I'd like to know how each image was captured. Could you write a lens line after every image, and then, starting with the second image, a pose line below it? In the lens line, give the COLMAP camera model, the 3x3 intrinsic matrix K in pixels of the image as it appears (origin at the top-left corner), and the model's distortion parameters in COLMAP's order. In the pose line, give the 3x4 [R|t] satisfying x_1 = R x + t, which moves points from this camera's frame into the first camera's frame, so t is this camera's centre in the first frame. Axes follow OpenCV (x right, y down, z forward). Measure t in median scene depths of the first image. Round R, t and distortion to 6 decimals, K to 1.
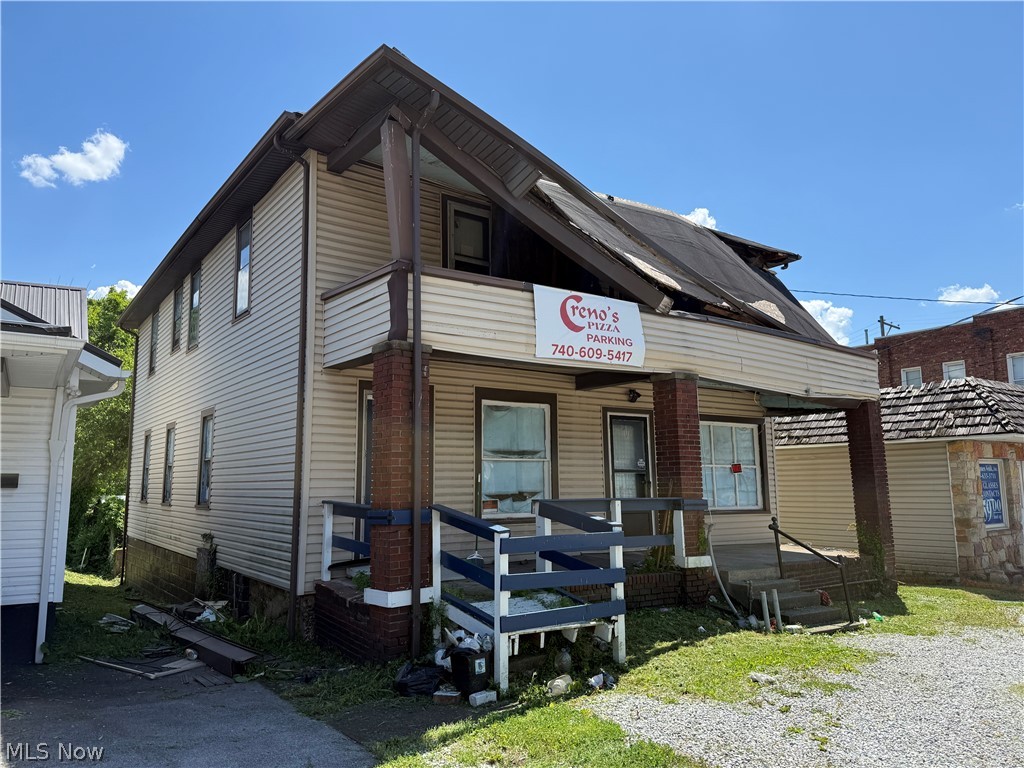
lens RADIAL K [[711.9, 0, 512.0], [0, 711.9, 384.0], [0, 0, 1]] dist [0.110503, -0.135616]
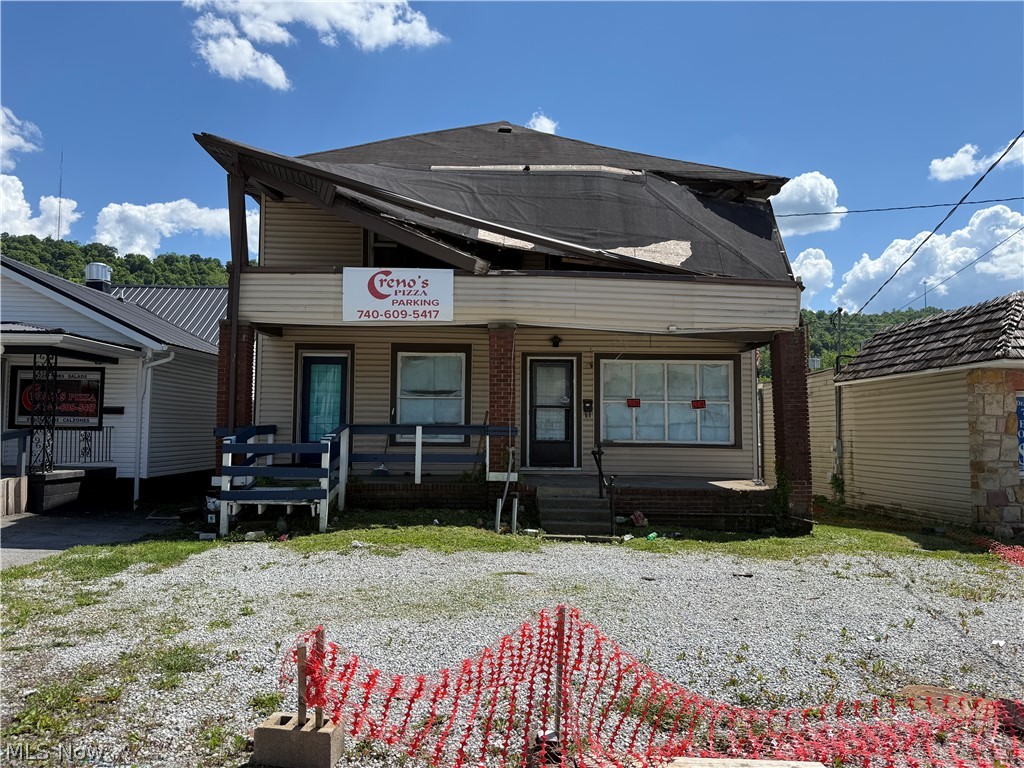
lens RADIAL K [[711.9, 0, 512.0], [0, 711.9, 384.0], [0, 0, 1]] dist [0.110503, -0.135616]
pose [[0.843249, -0.022404, -0.537056, 0.943889], [0.060844, 0.996688, 0.053955, 0.025023], [0.534068, -0.078174, 0.841819, 0.001505]]
